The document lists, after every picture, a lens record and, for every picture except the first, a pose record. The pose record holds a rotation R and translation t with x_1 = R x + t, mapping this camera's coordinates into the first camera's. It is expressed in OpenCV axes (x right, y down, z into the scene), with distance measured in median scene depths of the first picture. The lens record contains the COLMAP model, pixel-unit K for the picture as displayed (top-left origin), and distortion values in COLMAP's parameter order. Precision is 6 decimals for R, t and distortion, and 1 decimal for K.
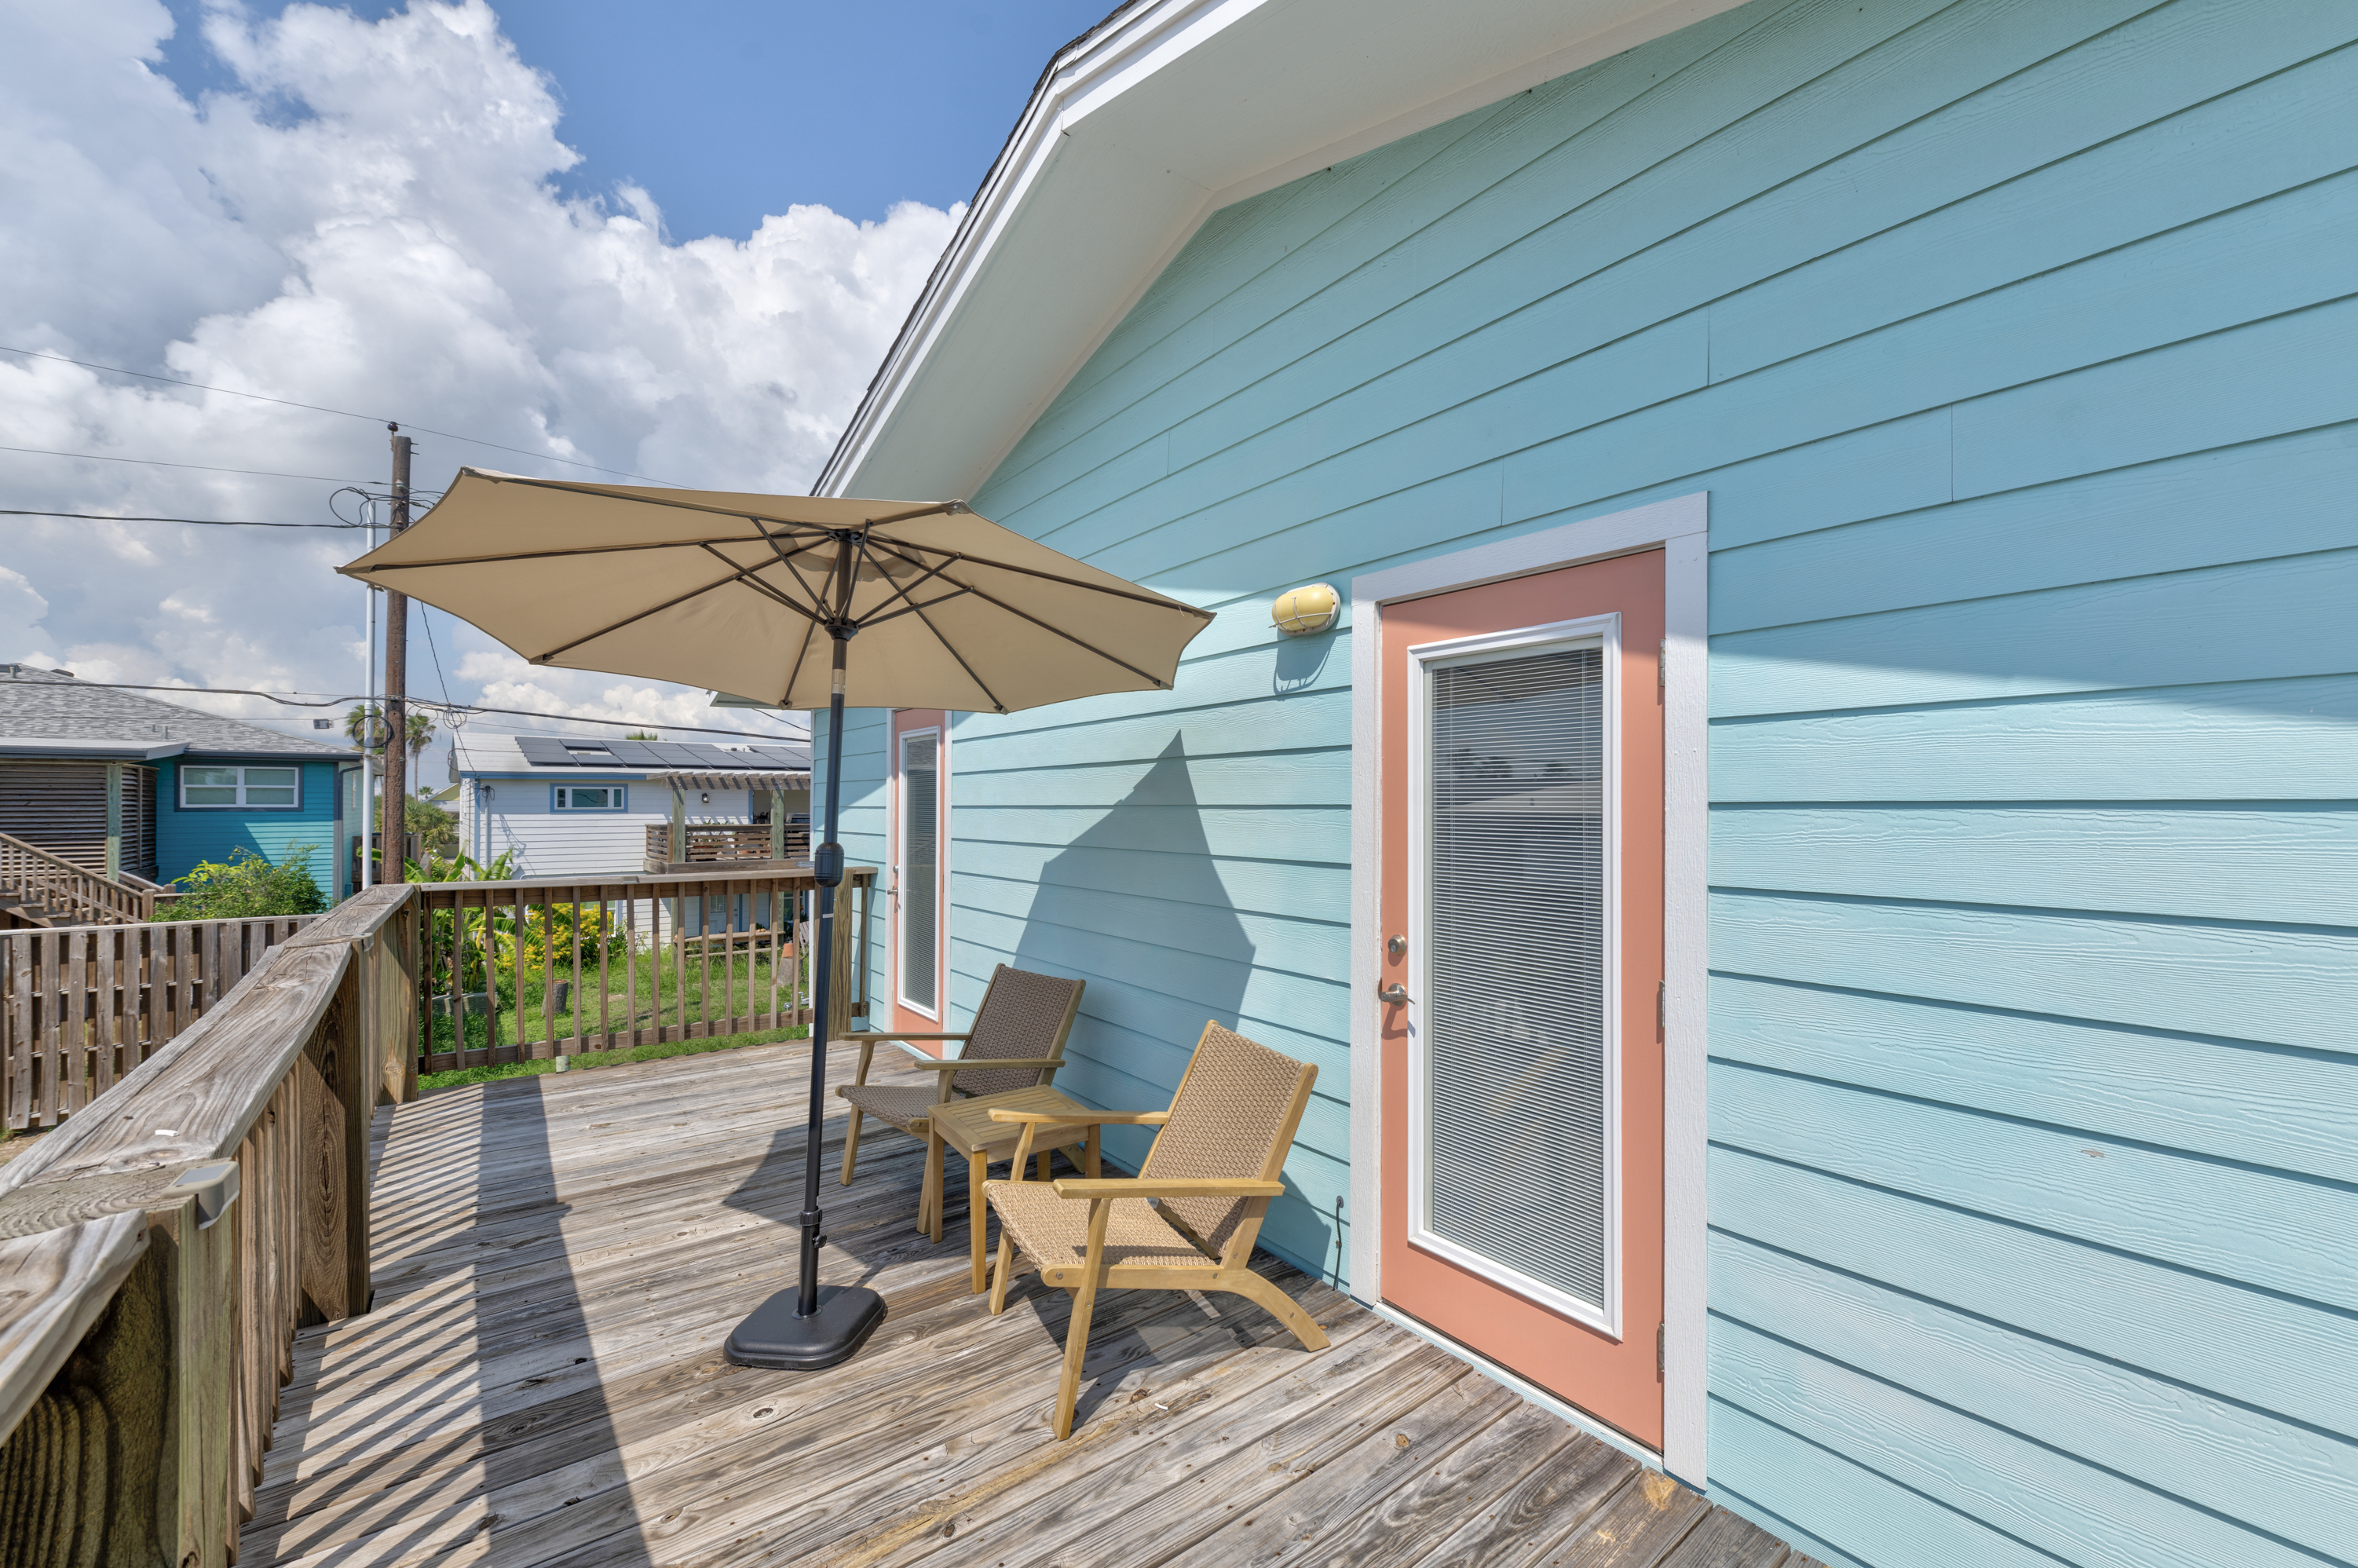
lens RADIAL K [[925.2, 0, 1189.3], [0, 925.2, 800.7], [0, 0, 1]] dist [0.002021, -0.000524]
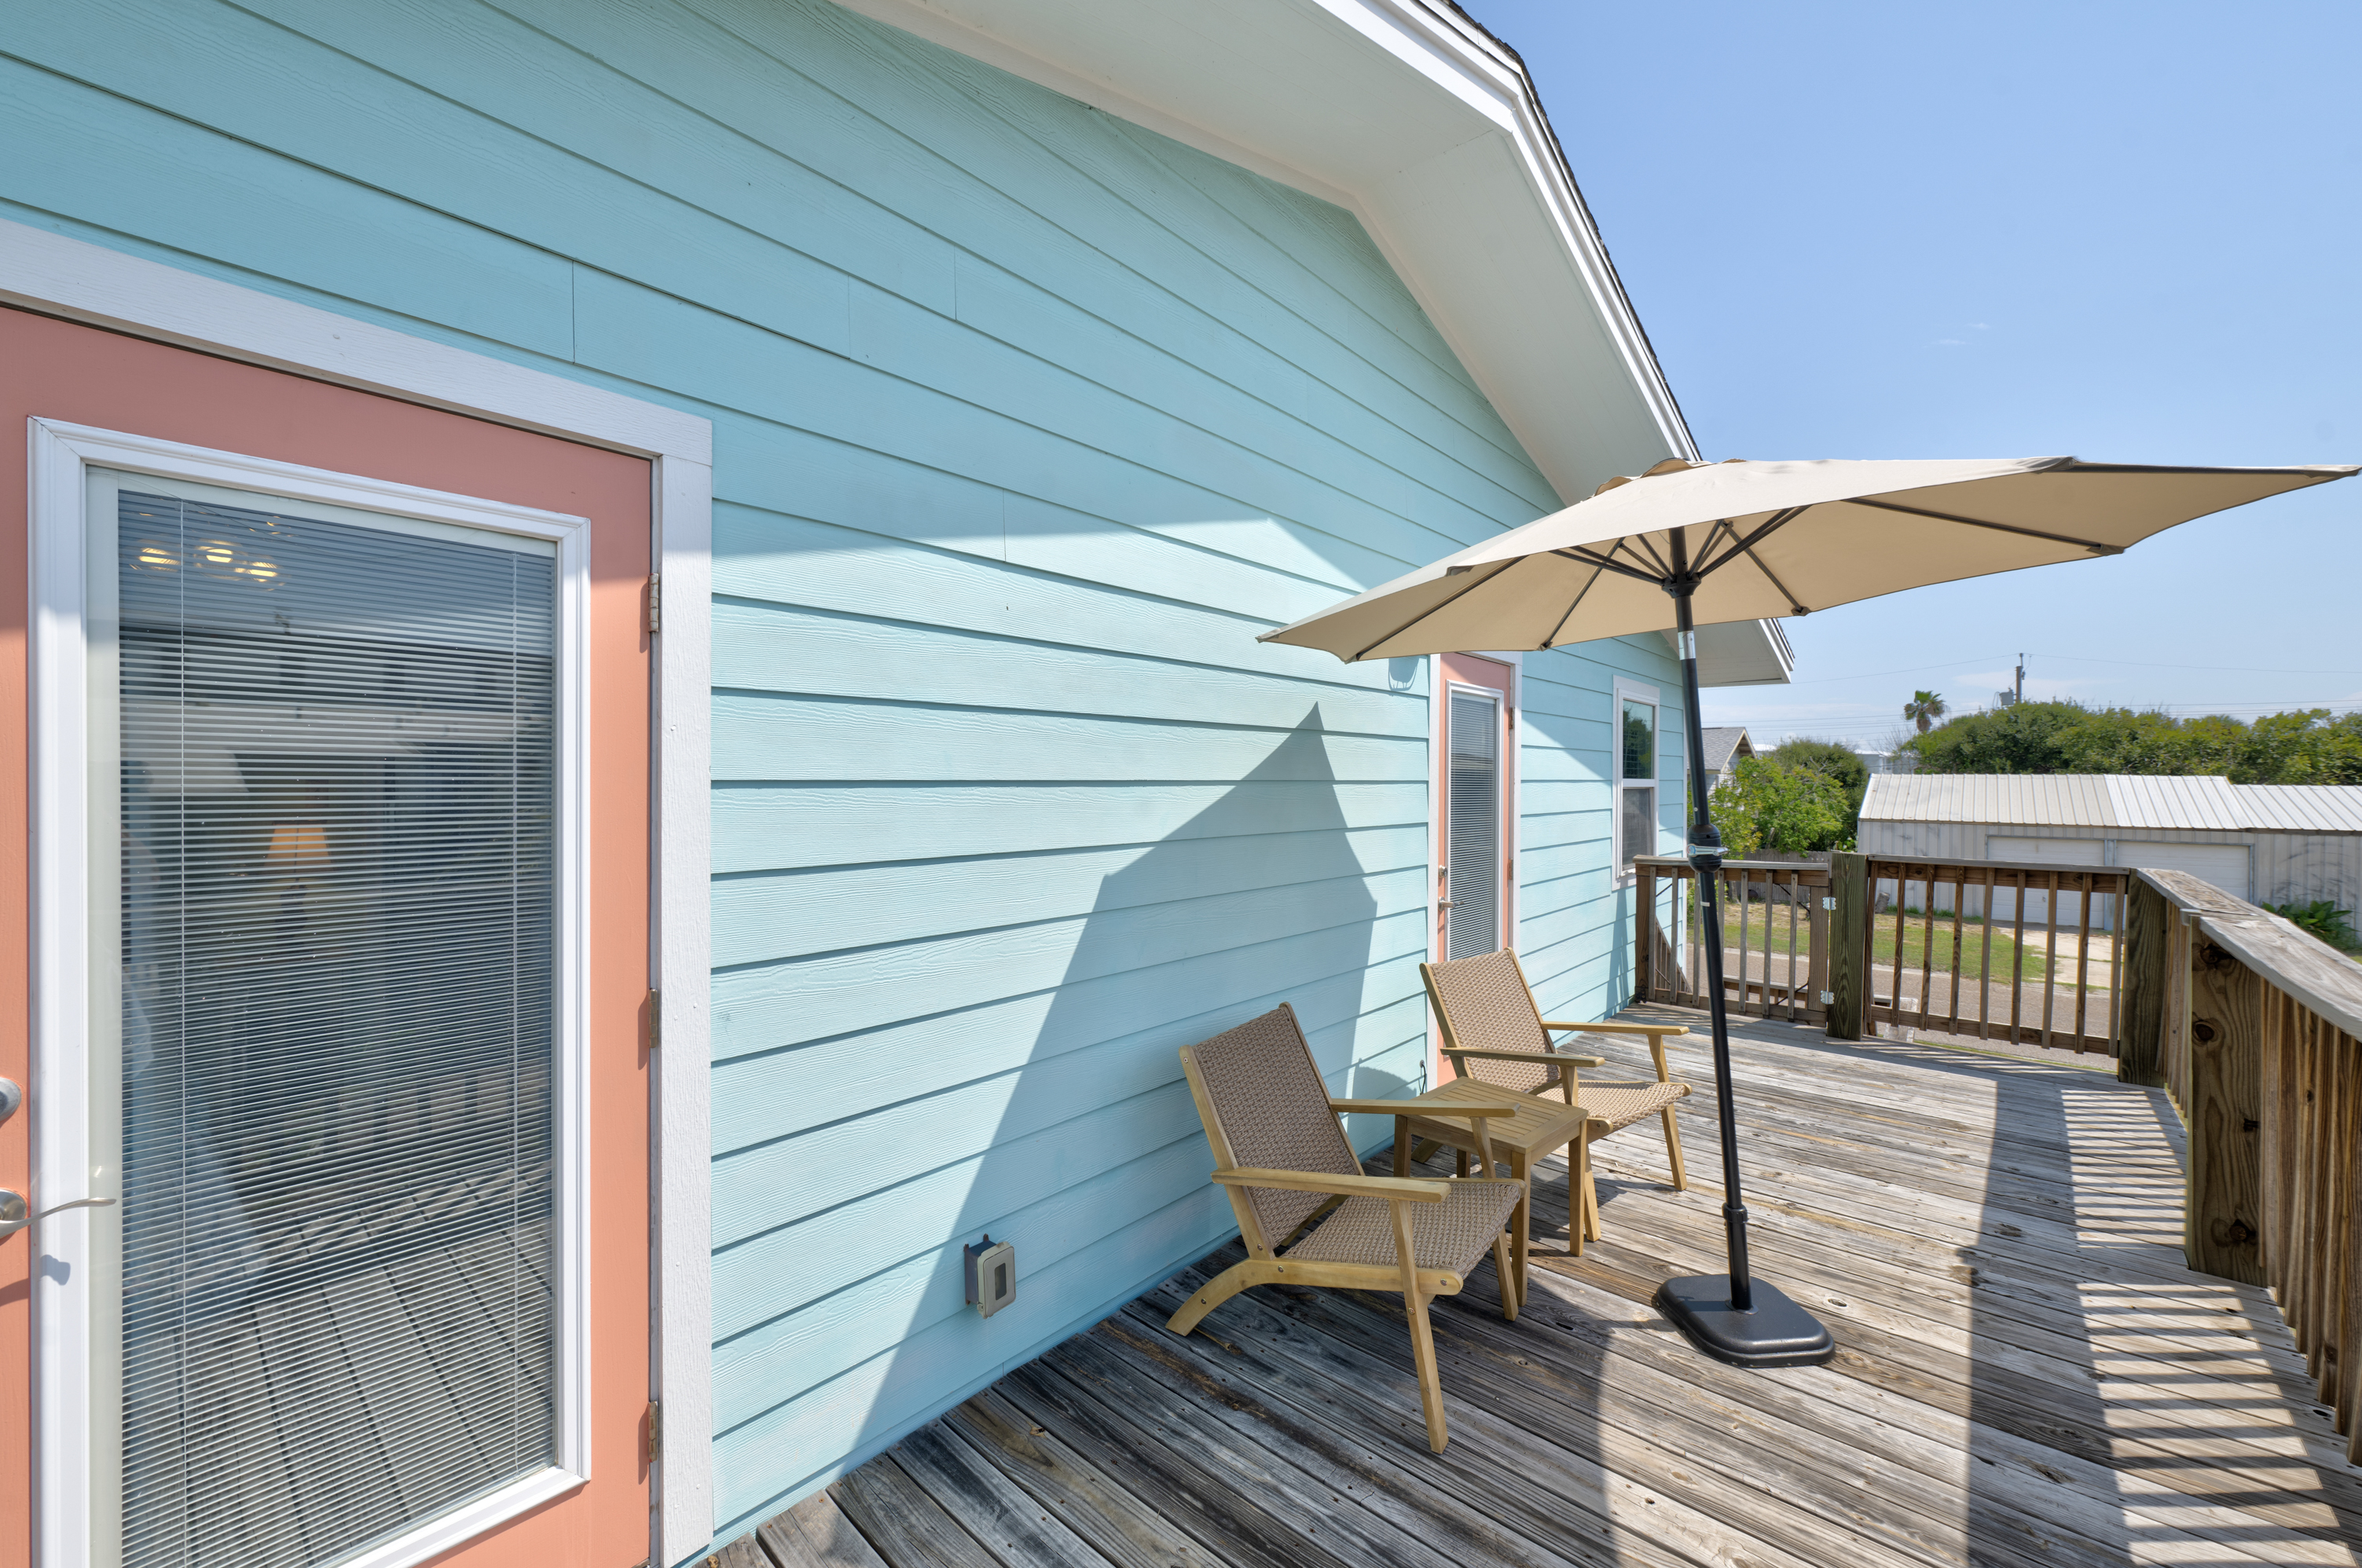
lens RADIAL K [[926.6, 0, 1196.6], [0, 926.6, 781.5], [0, 0, 1]] dist [0.002021, -0.000524]
pose [[-0.191006, -0.014704, 0.981479, -1.040958], [-0.016595, 0.999793, 0.011749, -0.003810], [-0.981449, -0.014044, -0.191211, 1.457880]]
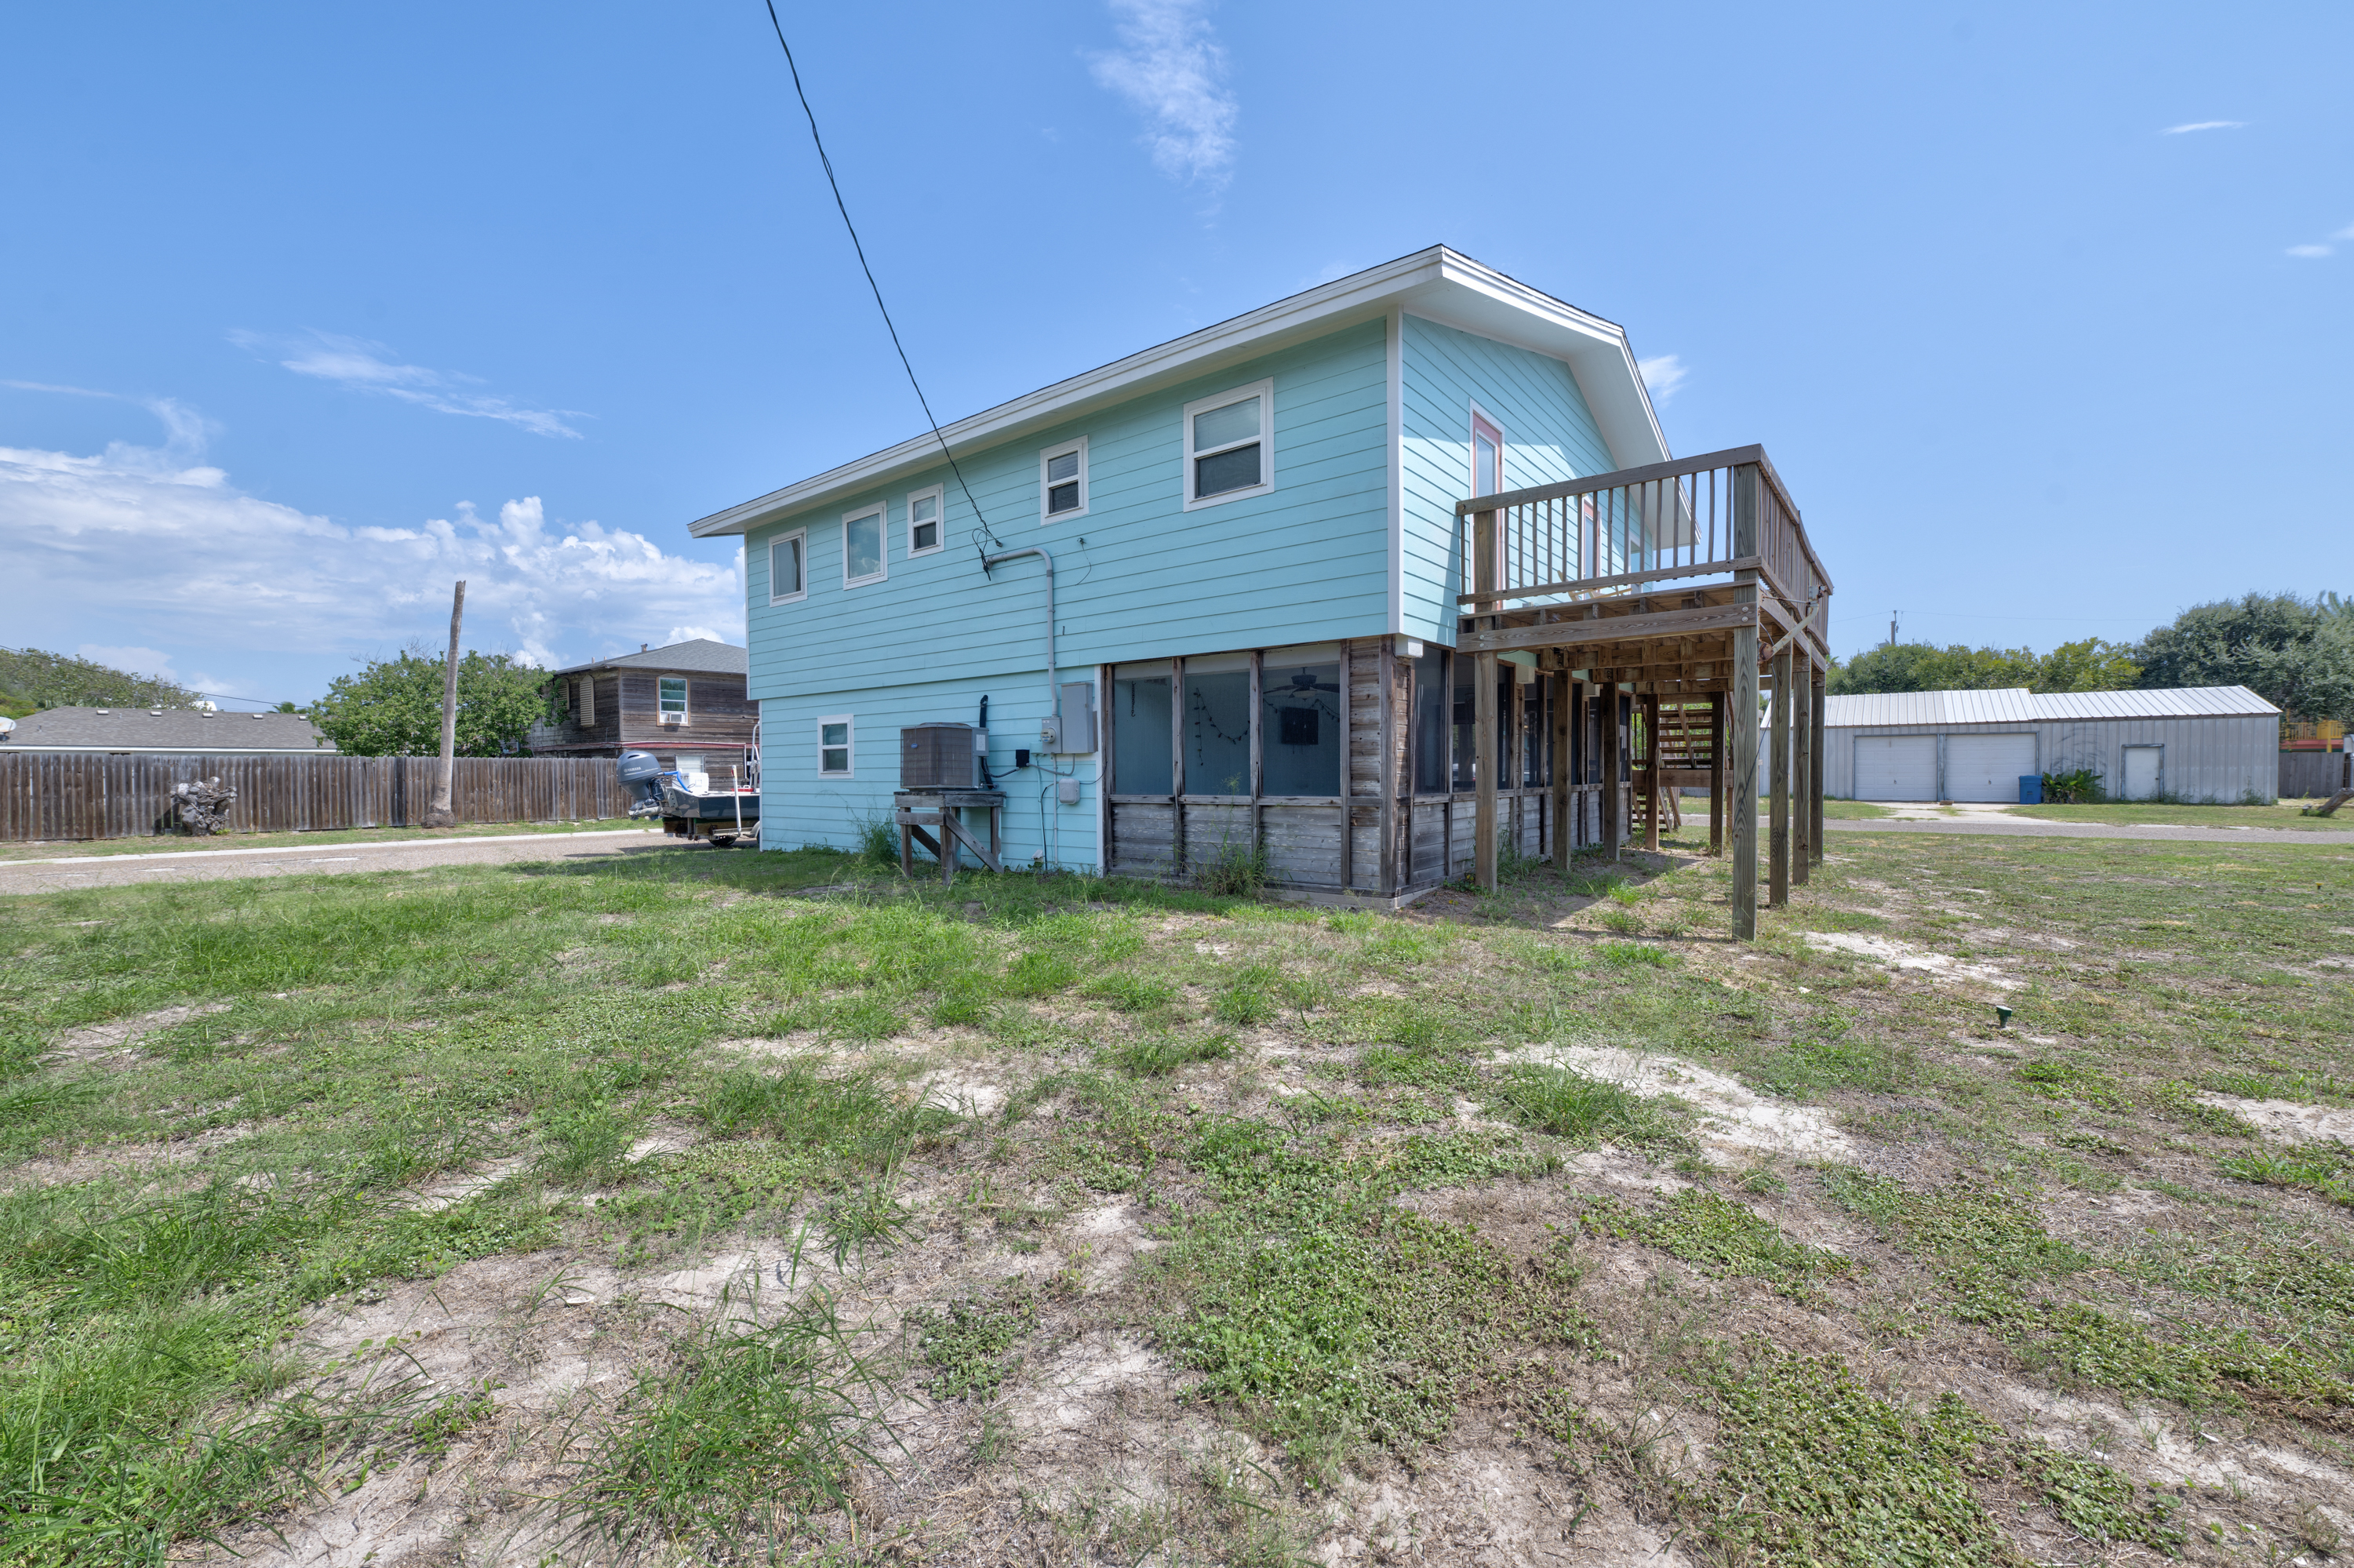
lens RADIAL K [[927.4, 0, 1171.2], [0, 927.4, 784.1], [0, 0, 1]] dist [-0.000148, -0.000157]
pose [[-0.230137, -0.019254, 0.972968, -3.434356], [-0.003791, 0.999814, 0.018888, 1.031957], [-0.973151, 0.000658, -0.230167, 3.620933]]
